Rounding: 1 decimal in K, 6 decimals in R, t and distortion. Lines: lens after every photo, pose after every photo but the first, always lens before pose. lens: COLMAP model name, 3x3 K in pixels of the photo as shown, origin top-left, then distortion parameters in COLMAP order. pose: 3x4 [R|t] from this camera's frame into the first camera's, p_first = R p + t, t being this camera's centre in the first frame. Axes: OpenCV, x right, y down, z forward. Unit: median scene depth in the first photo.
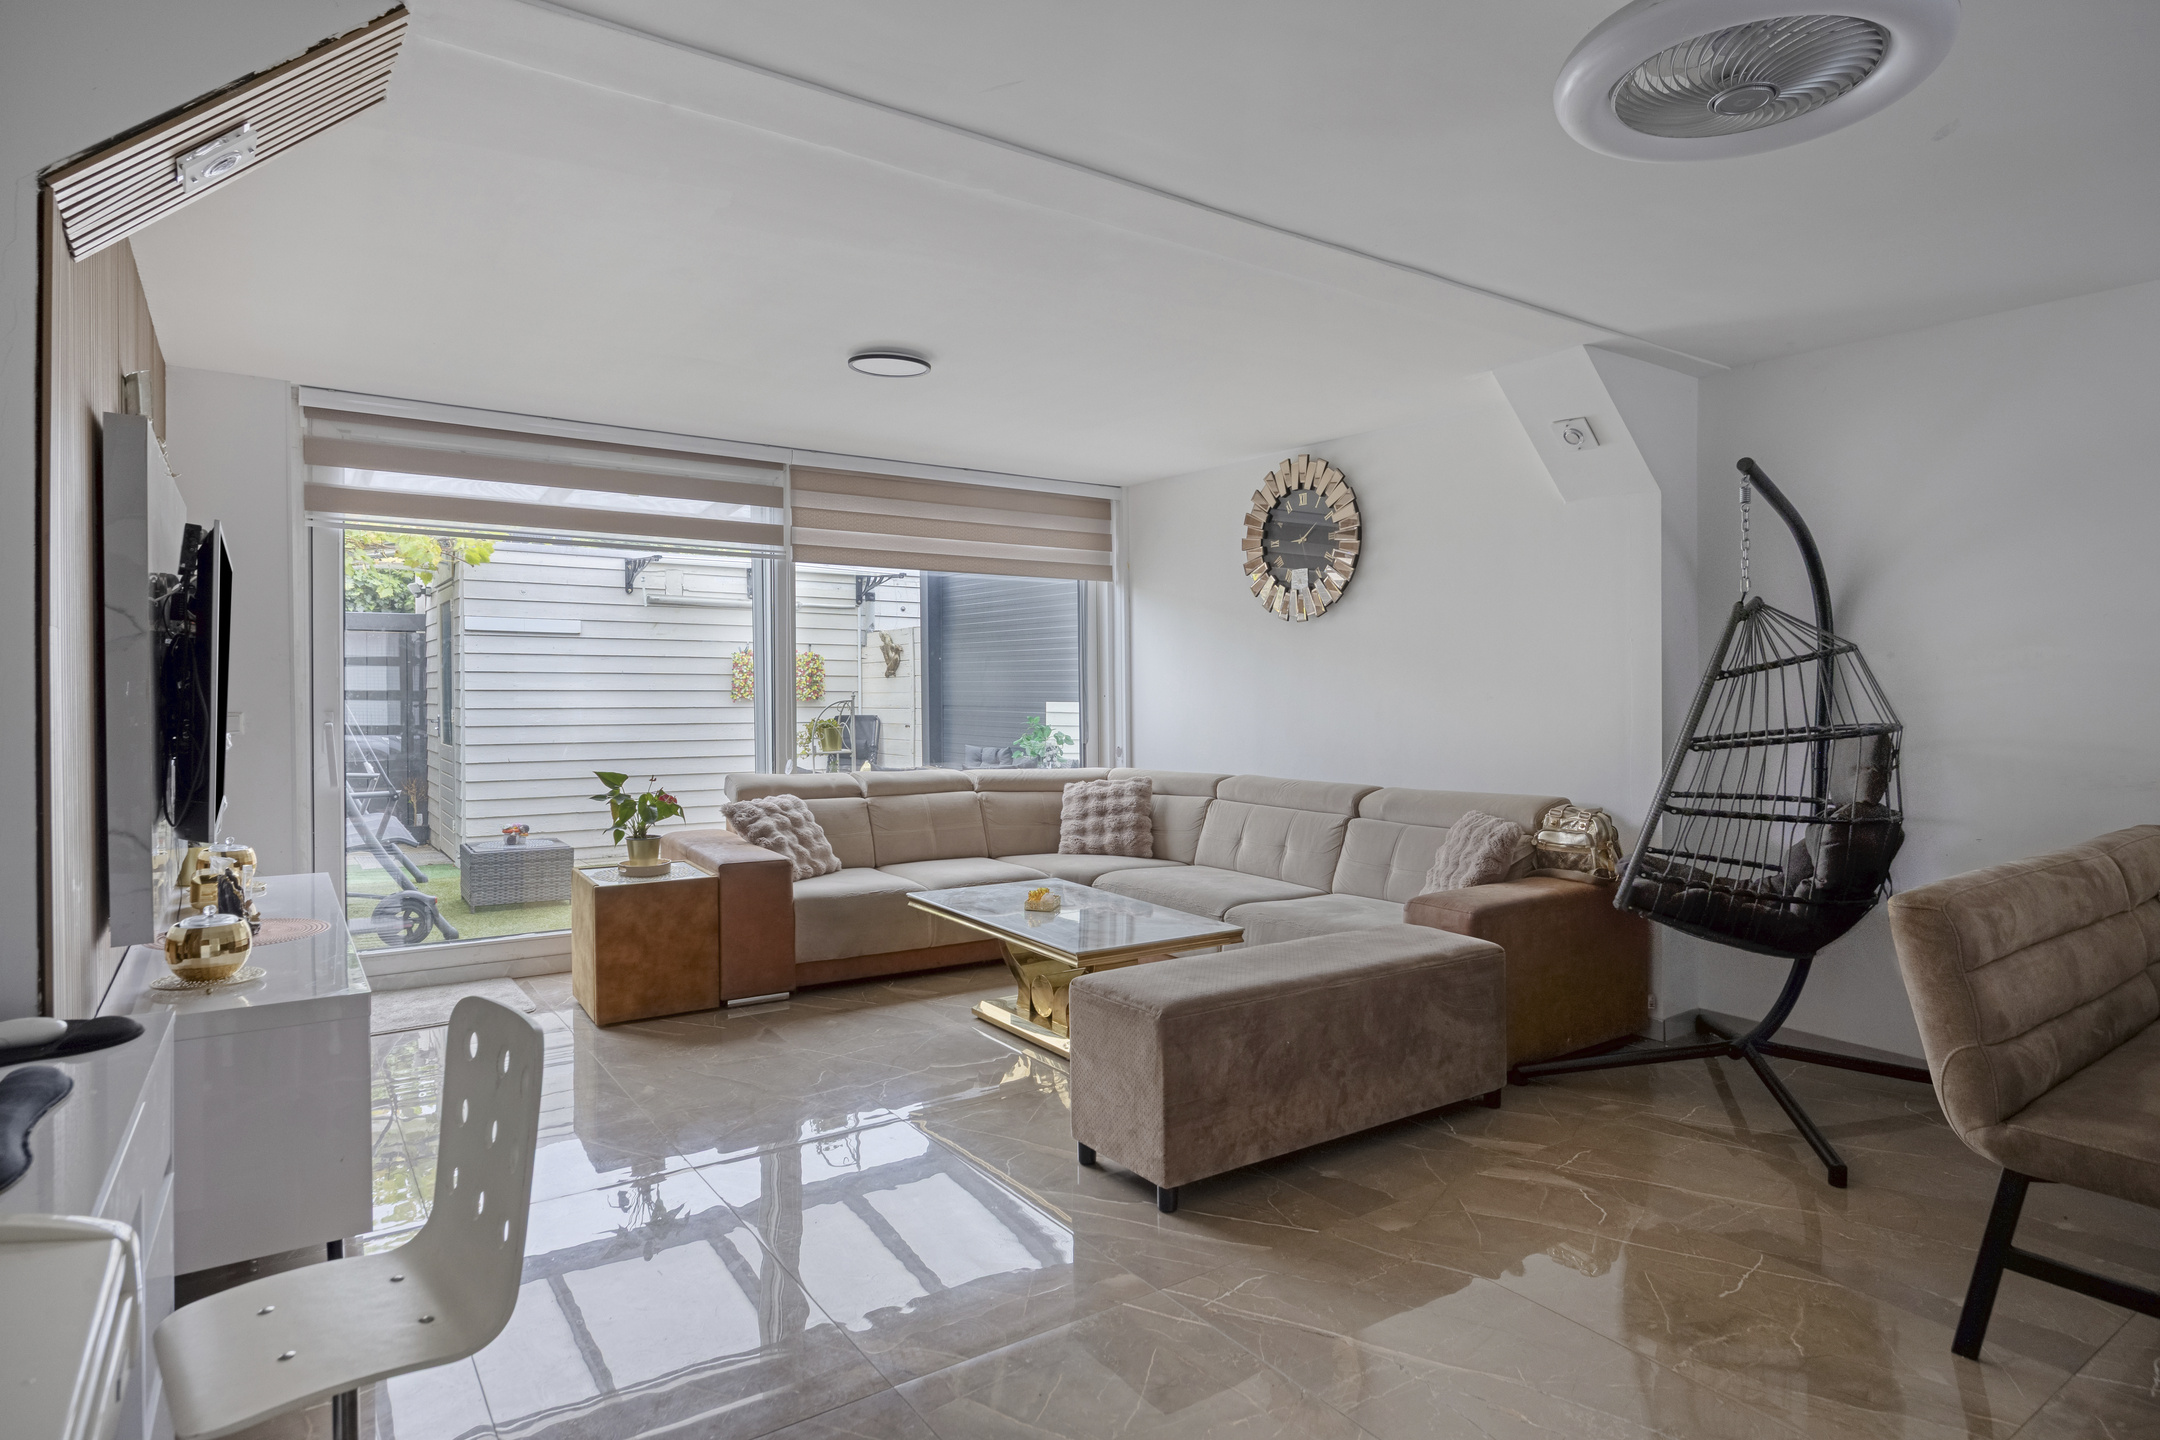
lens RADIAL K [[1186.8, 0, 1092.9], [0, 1186.8, 704.1], [0, 0, 1]] dist [-0.000739, -0.000365]
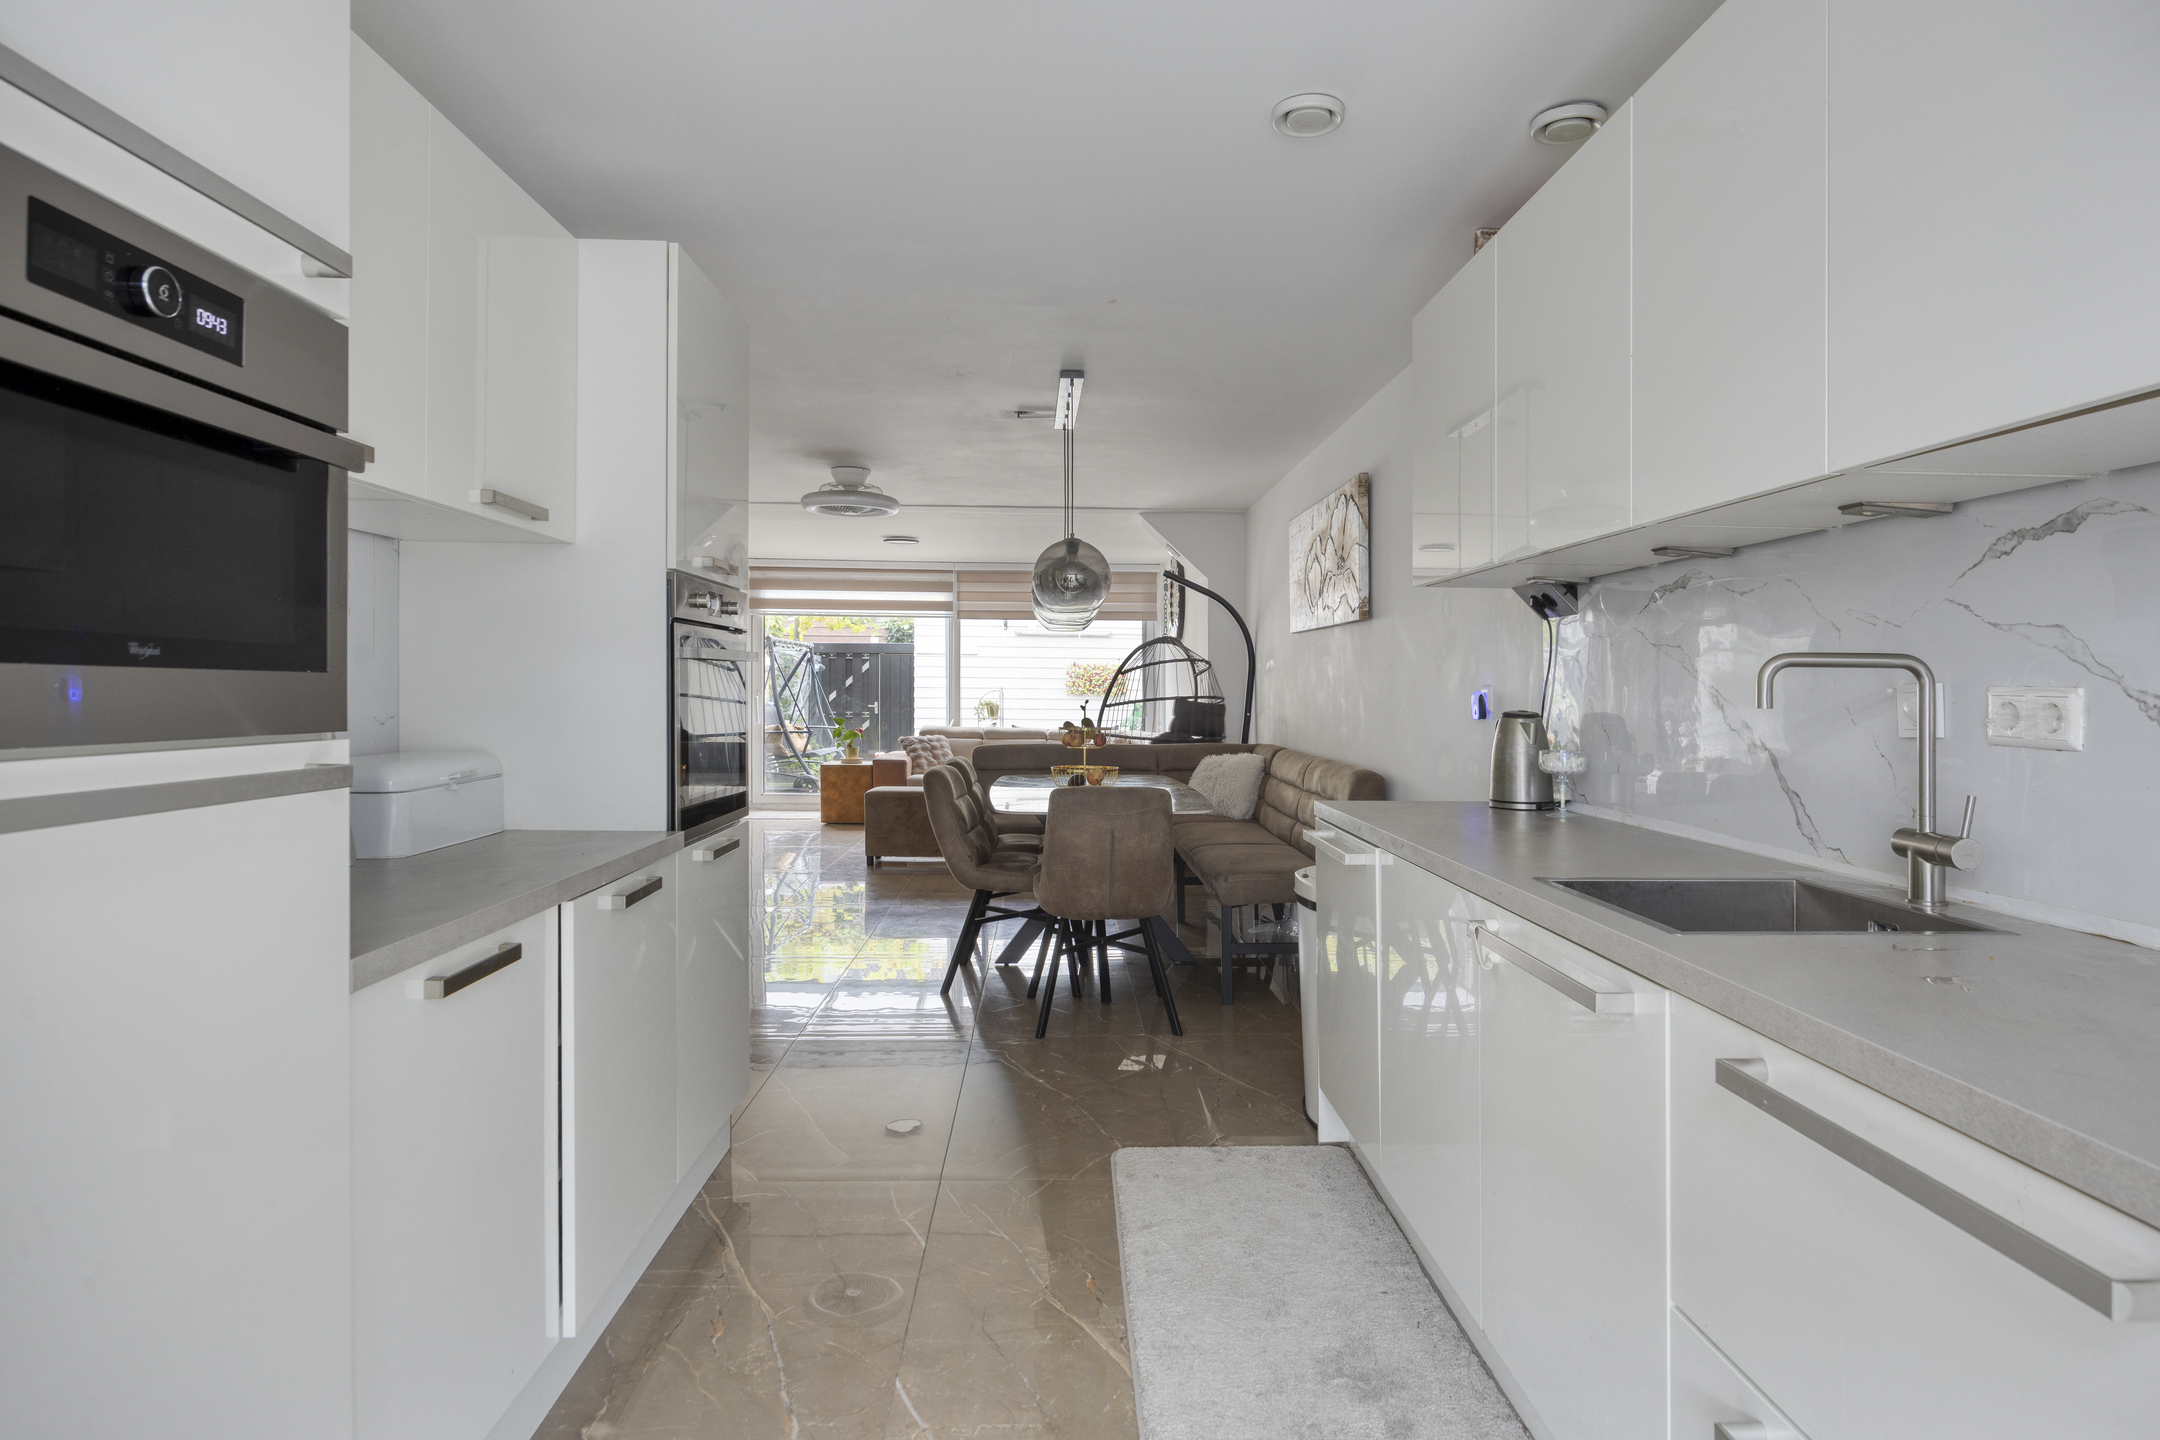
lens RADIAL K [[1172.8, 0, 1085.1], [0, 1172.8, 709.0], [0, 0, 1]] dist [0.017495, 0.000347]
pose [[0.837122, 0.012314, -0.546878, 0.996064], [-0.013879, 0.999903, 0.001271, 0.024158], [0.546841, 0.006526, 0.837211, -0.518764]]
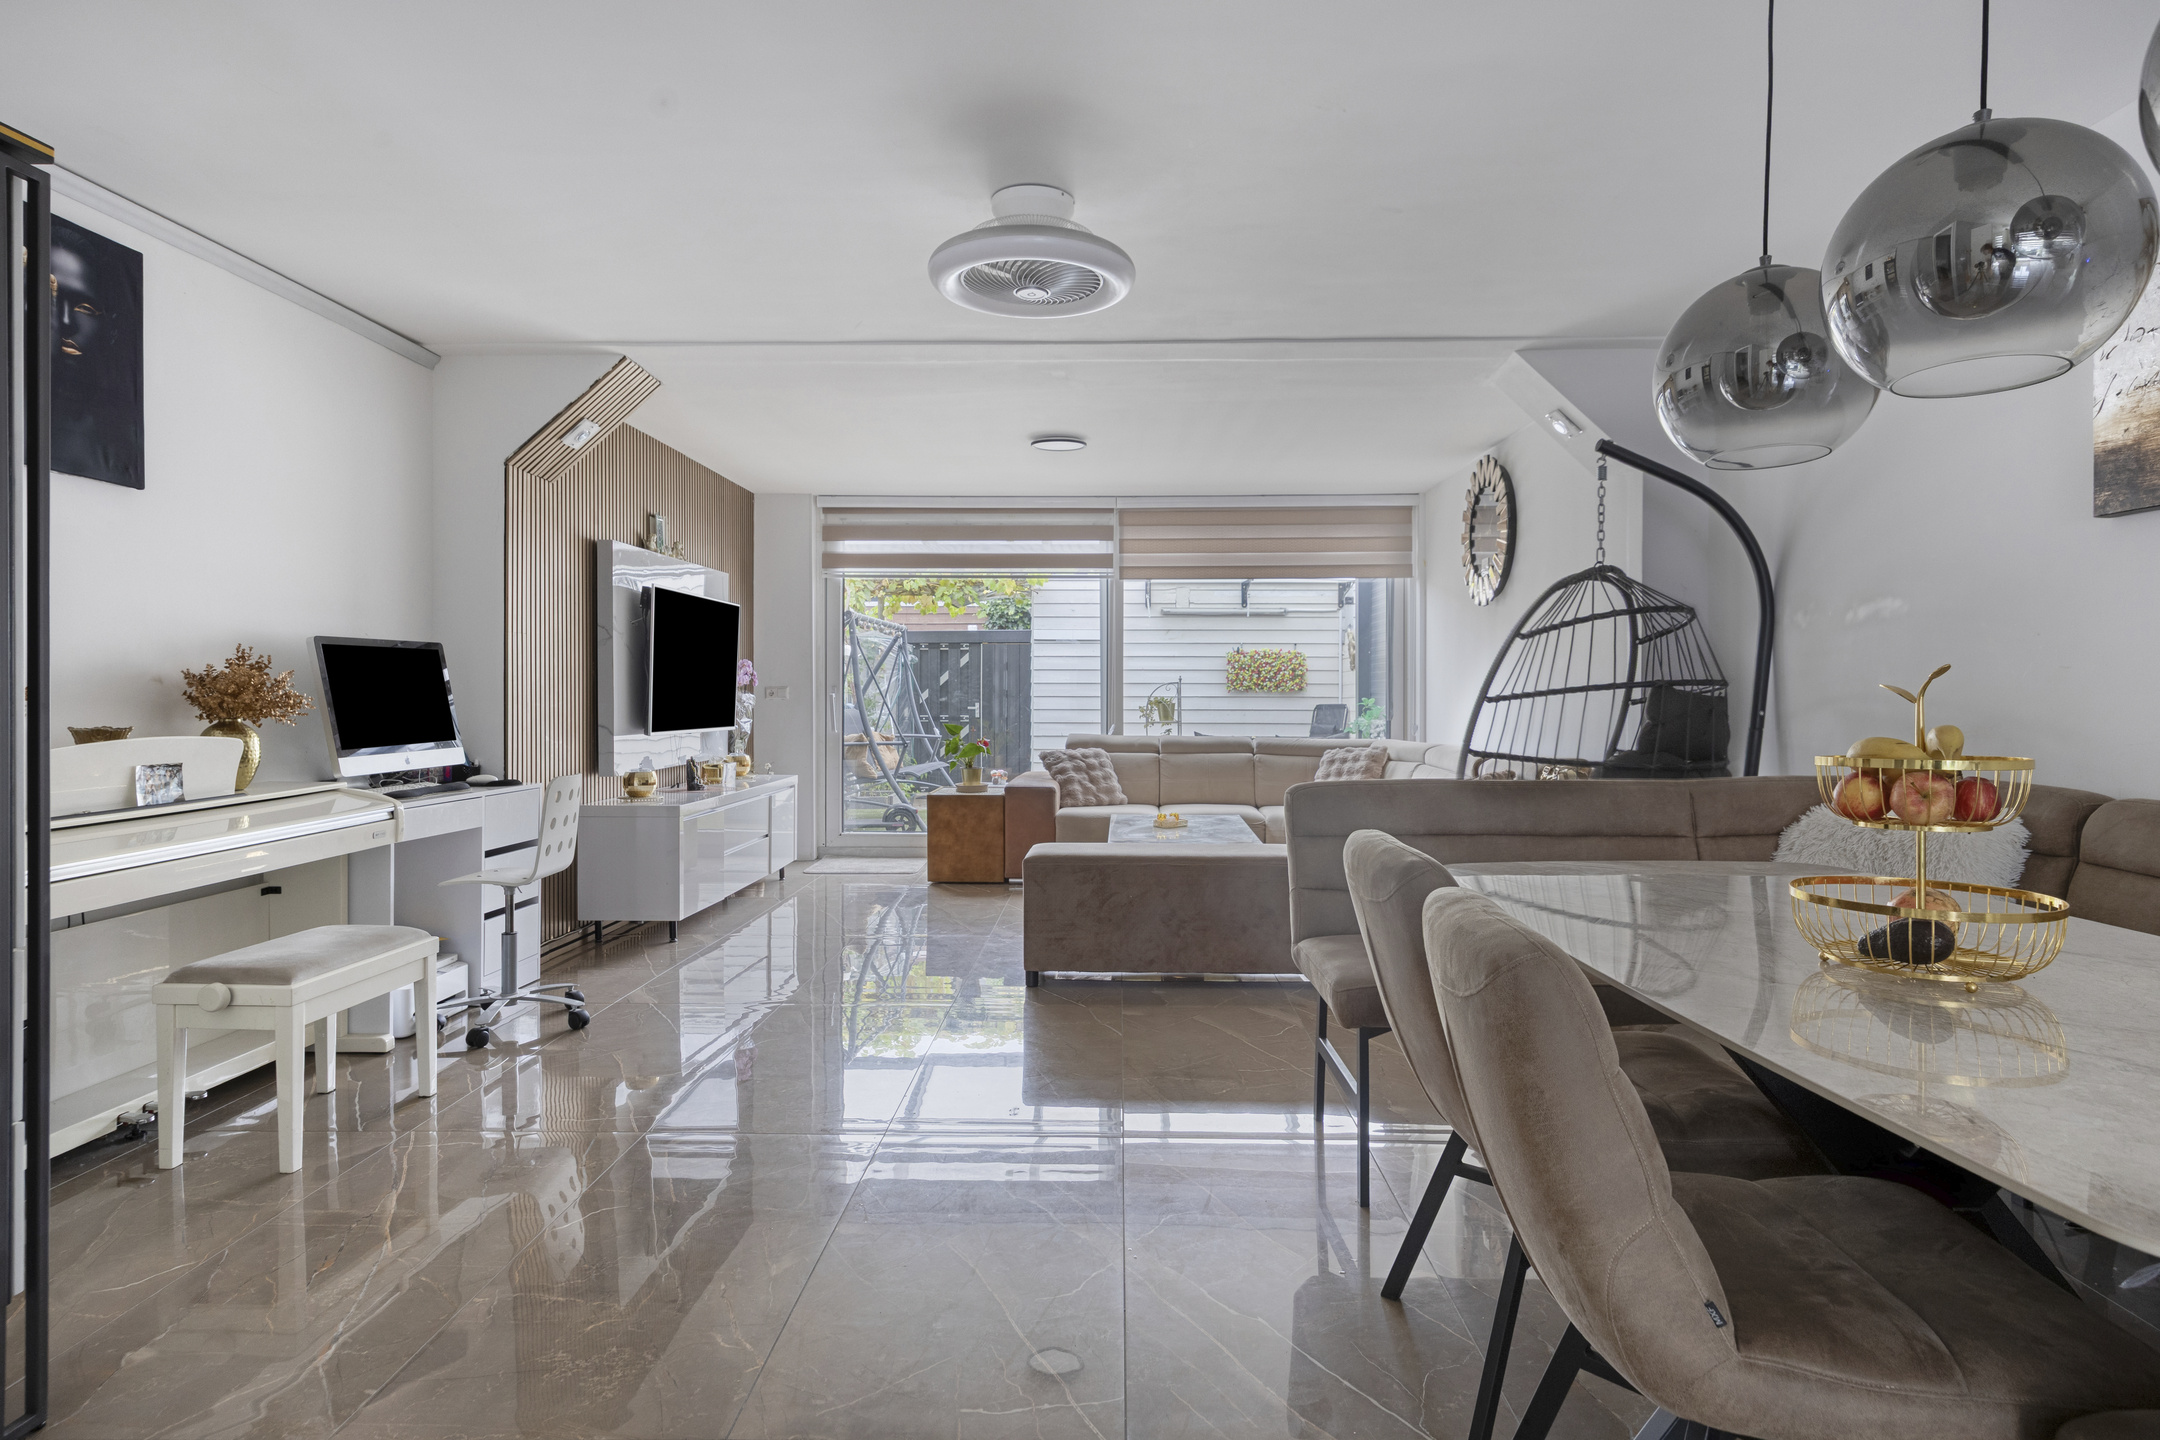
lens RADIAL K [[1172.8, 0, 1085.1], [0, 1172.8, 709.0], [0, 0, 1]] dist [0.017495, 0.000347]
pose [[0.802455, 0.005591, -0.596686, 0.521784], [-0.007183, 0.999974, -0.000290, 0.029303], [0.596669, 0.004519, 0.802475, -0.103413]]
